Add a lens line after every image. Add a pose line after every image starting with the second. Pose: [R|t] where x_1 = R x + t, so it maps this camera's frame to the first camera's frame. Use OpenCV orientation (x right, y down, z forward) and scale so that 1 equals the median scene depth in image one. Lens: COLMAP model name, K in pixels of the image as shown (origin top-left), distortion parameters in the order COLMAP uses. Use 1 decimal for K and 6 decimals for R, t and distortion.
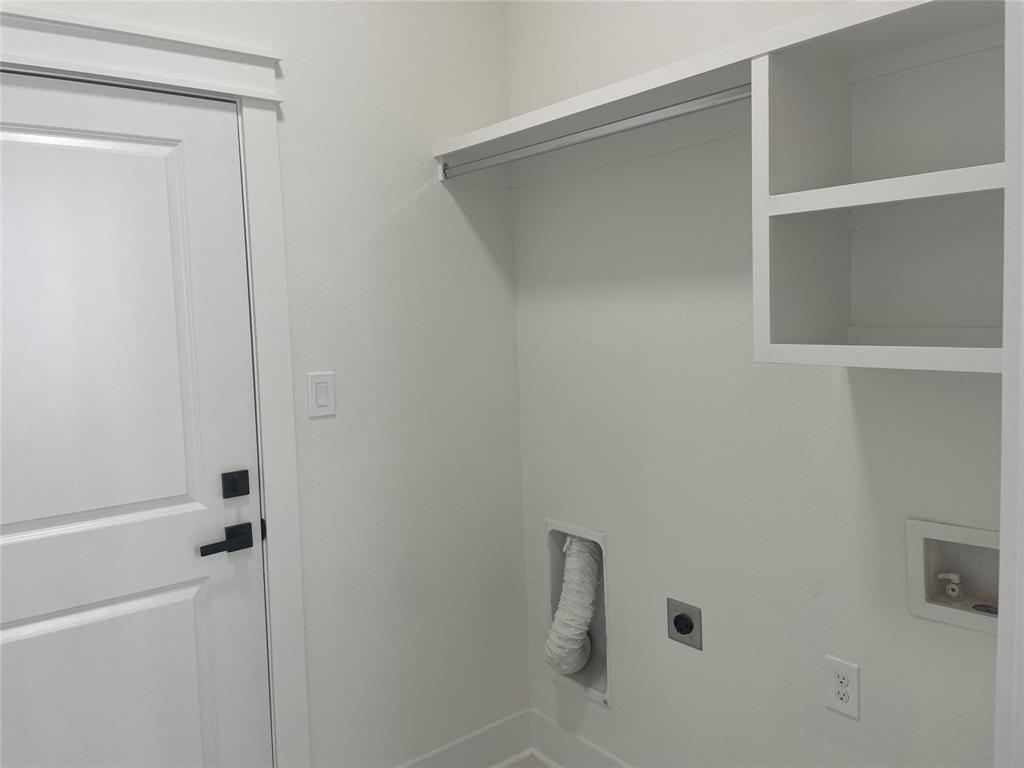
lens RADIAL K [[773.3, 0, 511.5], [0, 773.3, 378.2], [0, 0, 1]] dist [0.093241, -0.109875]
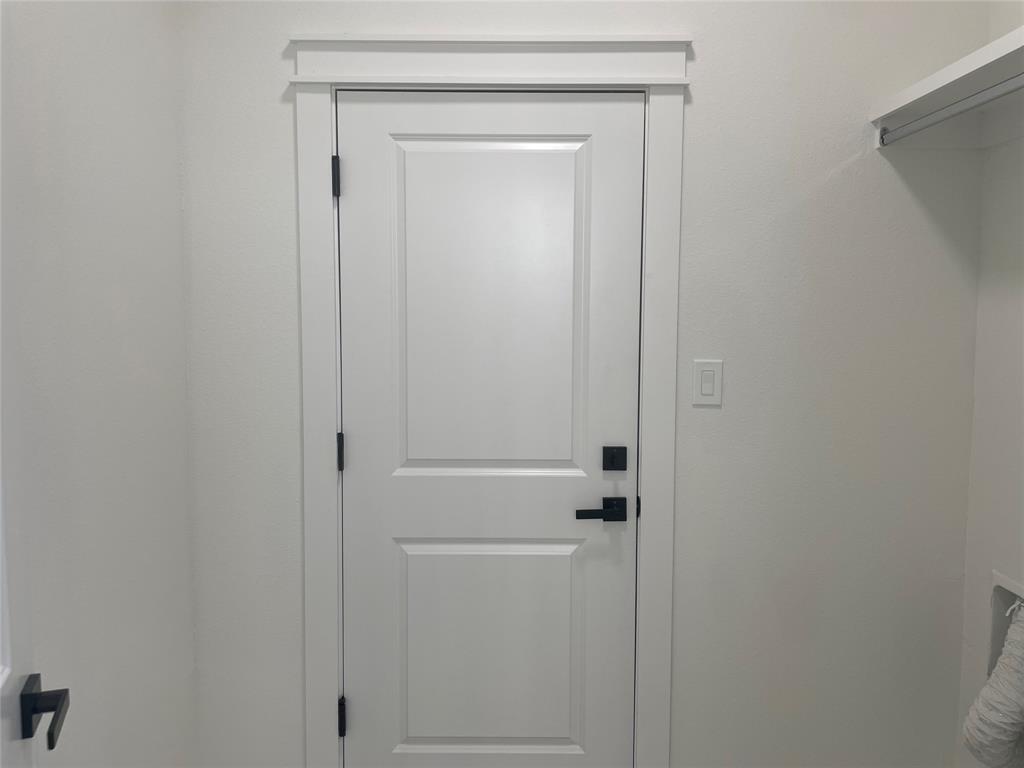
lens RADIAL K [[773.3, 0, 511.5], [0, 773.3, 378.2], [0, 0, 1]] dist [0.093241, -0.109875]
pose [[0.784764, 0.092952, -0.612786, 0.165483], [-0.086050, 0.995455, 0.040798, -0.003249], [0.613793, 0.020713, 0.789195, 0.083468]]
